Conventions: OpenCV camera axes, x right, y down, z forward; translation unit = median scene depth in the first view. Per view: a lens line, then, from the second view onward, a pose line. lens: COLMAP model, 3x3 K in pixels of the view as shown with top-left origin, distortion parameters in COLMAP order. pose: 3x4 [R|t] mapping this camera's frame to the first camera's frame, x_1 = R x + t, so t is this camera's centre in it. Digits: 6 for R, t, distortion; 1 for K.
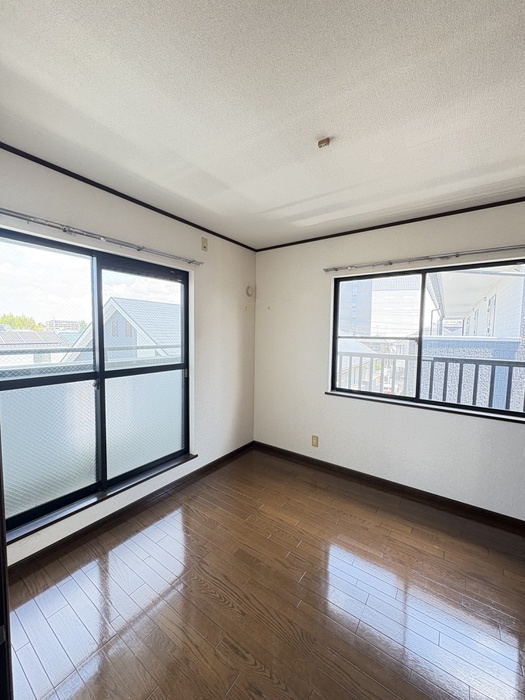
lens RADIAL K [[282.7, 0, 260.5], [0, 282.7, 354.2], [0, 0, 1]] dist [0.000364, 0.000035]
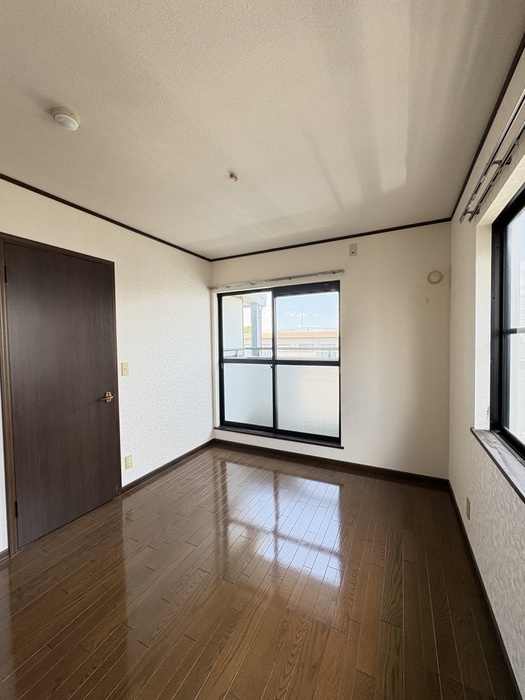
lens RADIAL K [[280.3, 0, 262.5], [0, 280.3, 350.0], [0, 0, 1]] dist [0.001990, 0.000308]
pose [[0.158207, 0.040343, -0.986582, 0.957323], [-0.045145, 0.998416, 0.033587, -0.046148], [0.986373, 0.039226, 0.159777, 0.631854]]
